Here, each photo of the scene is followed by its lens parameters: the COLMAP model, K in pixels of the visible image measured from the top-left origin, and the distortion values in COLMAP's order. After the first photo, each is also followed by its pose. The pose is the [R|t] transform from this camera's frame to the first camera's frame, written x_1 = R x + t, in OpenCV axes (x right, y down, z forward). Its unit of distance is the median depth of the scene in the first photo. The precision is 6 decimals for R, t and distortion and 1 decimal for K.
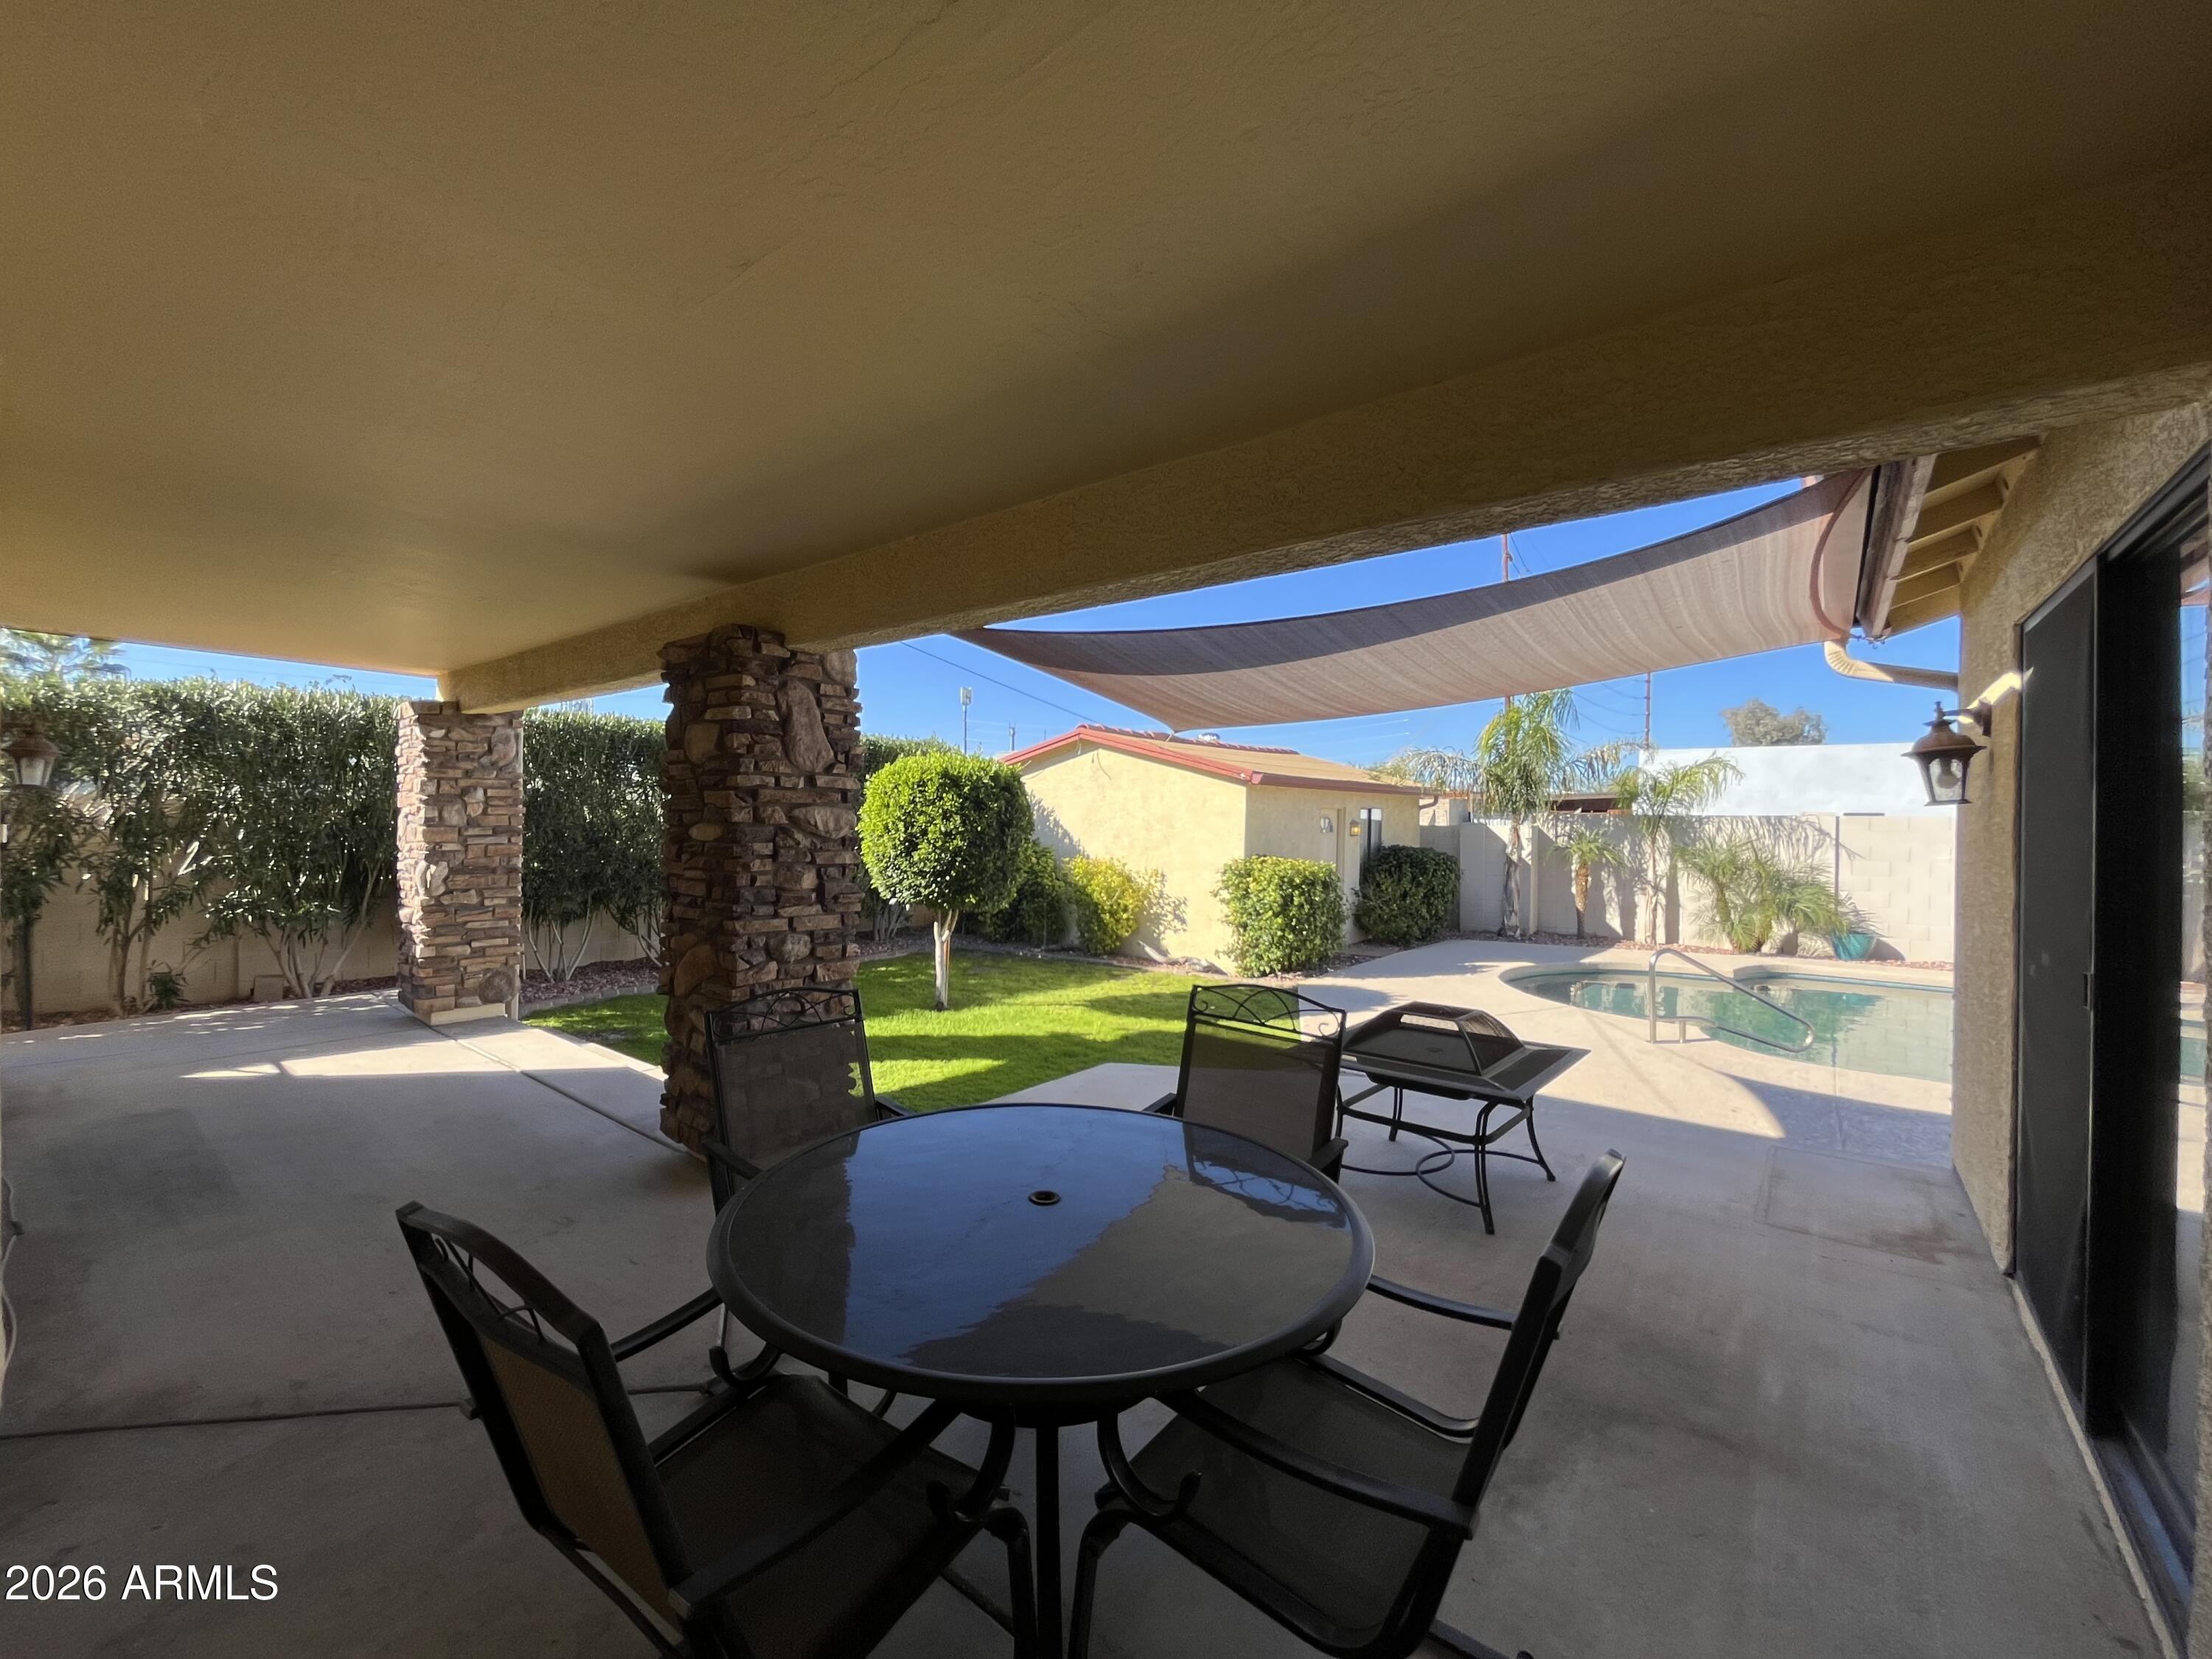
lens RADIAL K [[894.6, 0, 1073.6], [0, 894.6, 821.6], [0, 0, 1]] dist [-0.003849, -0.000390]
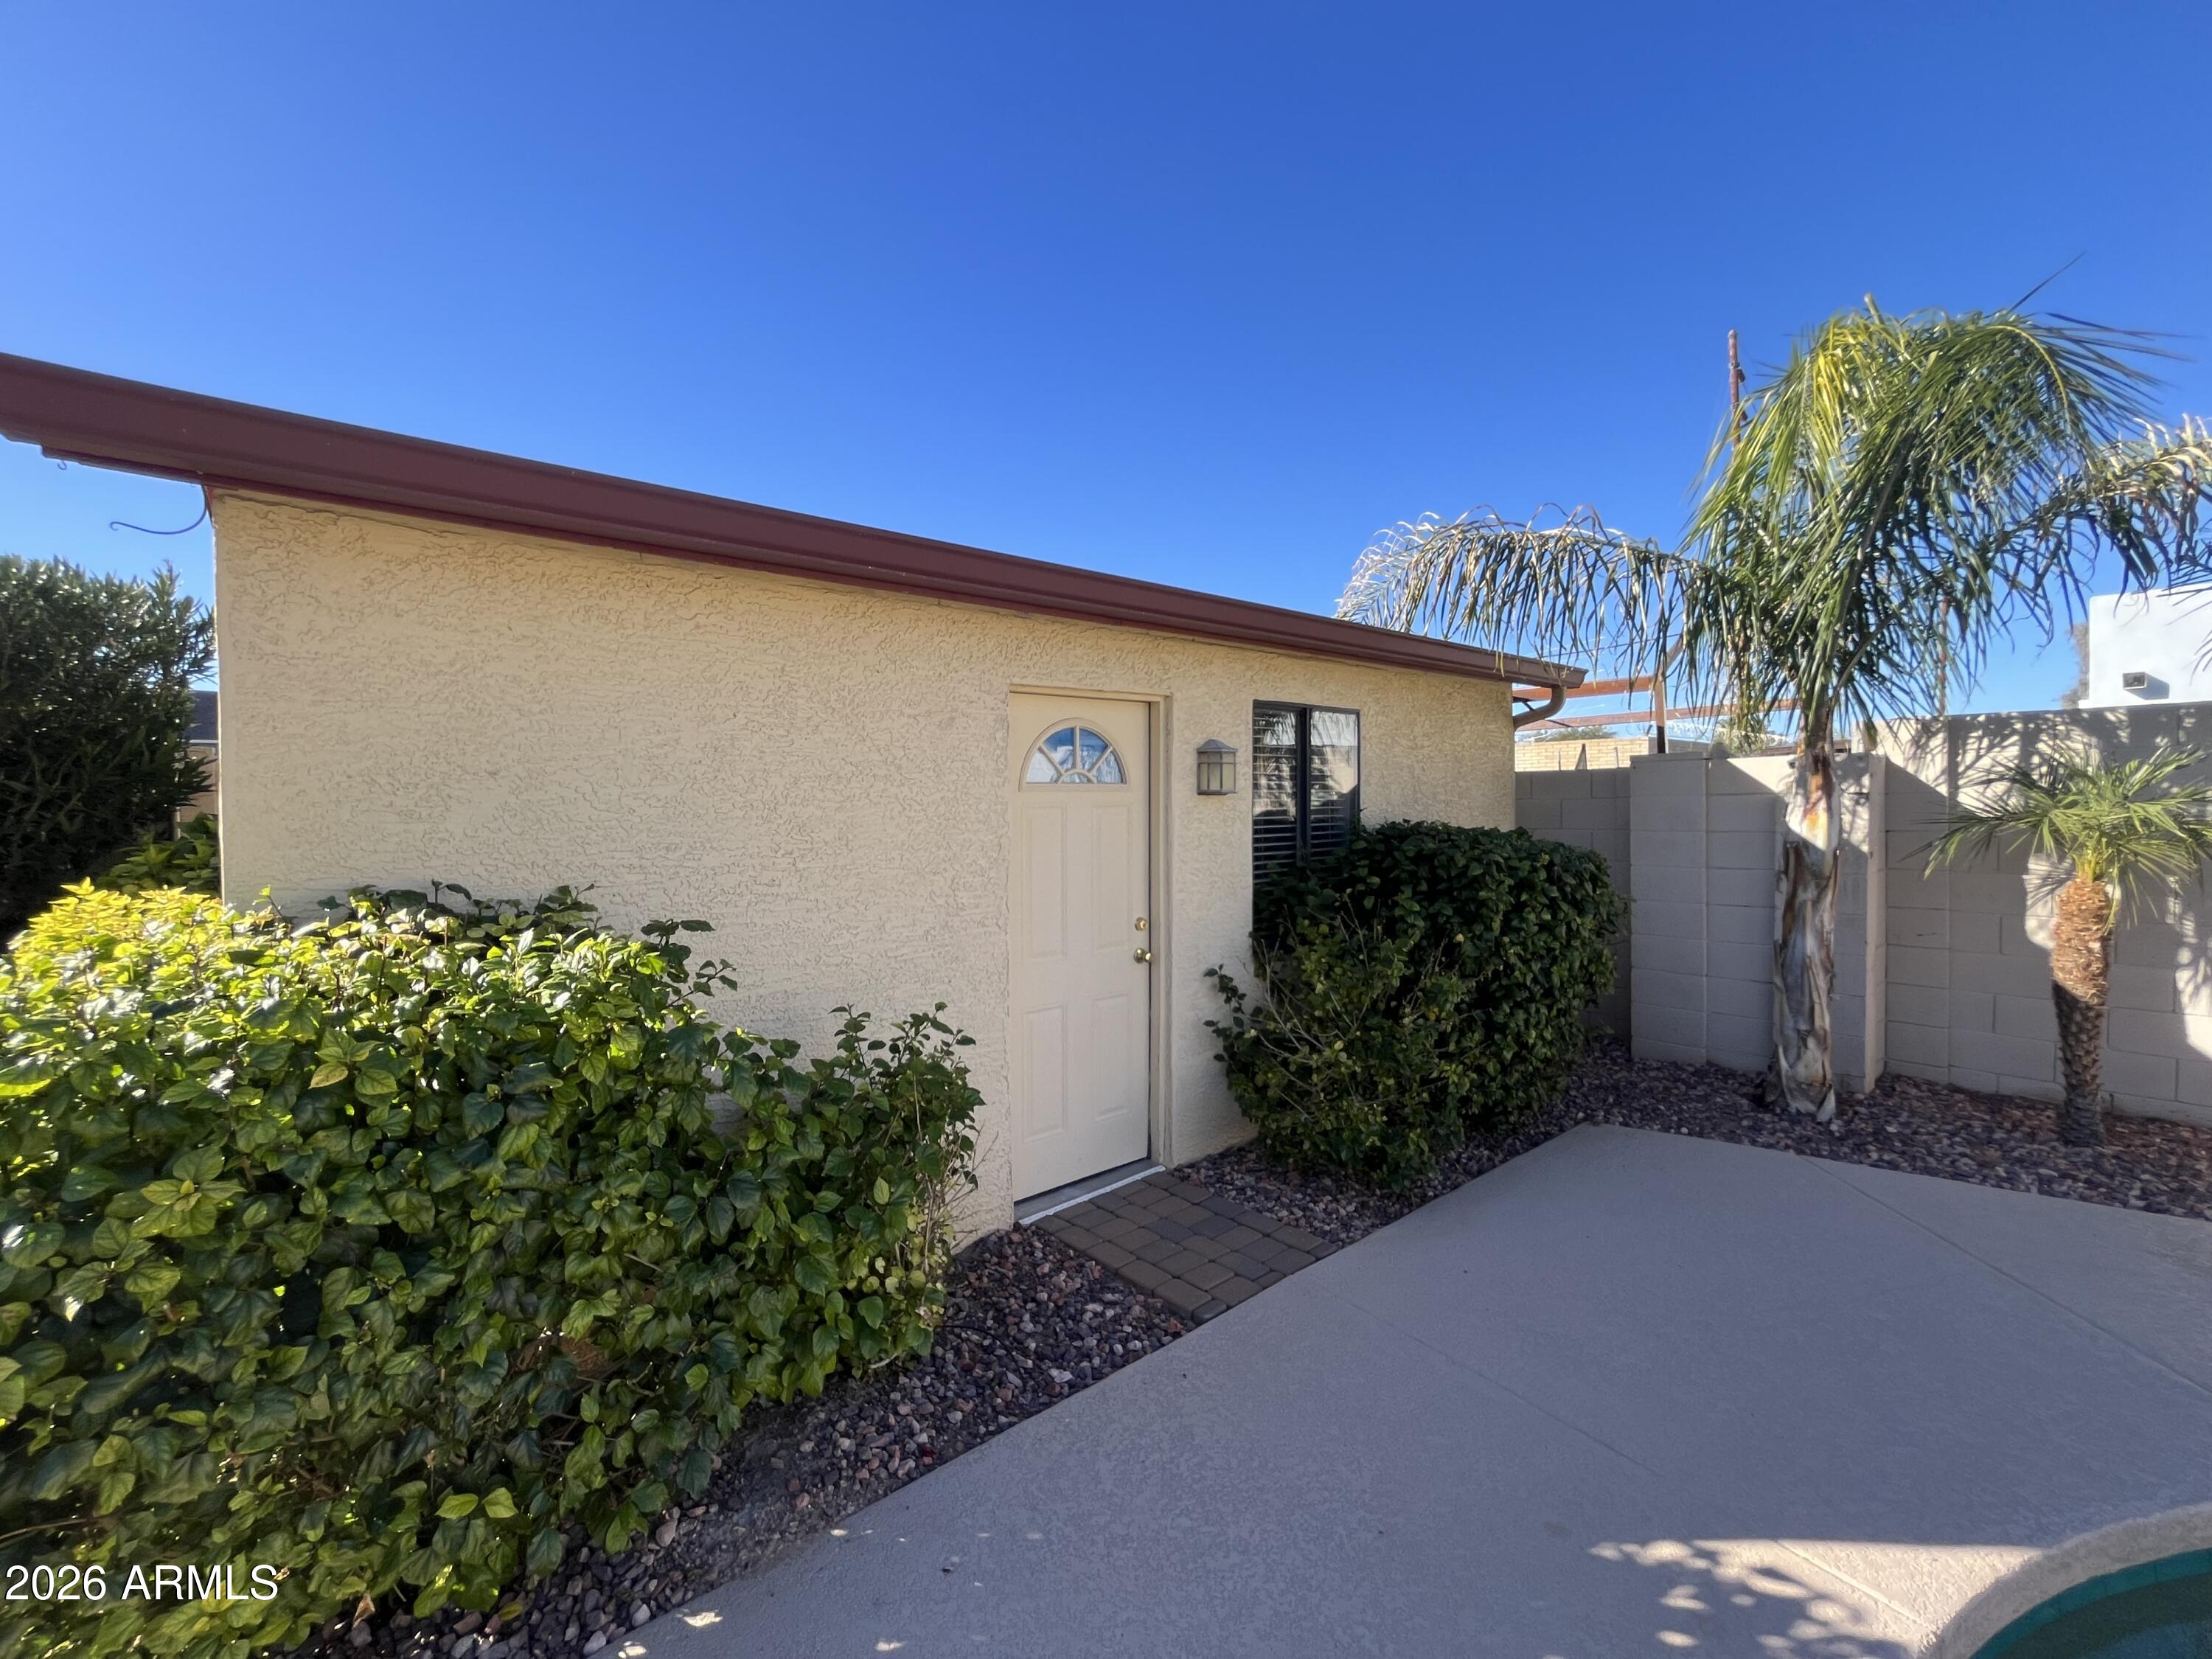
lens RADIAL K [[894.6, 0, 1073.6], [0, 894.6, 821.6], [0, 0, 1]] dist [-0.003849, -0.000390]
pose [[0.982010, -0.020391, -0.187724, 0.303822], [0.024517, 0.999506, 0.019686, 0.016496], [0.187230, -0.023934, 0.982024, 0.656756]]
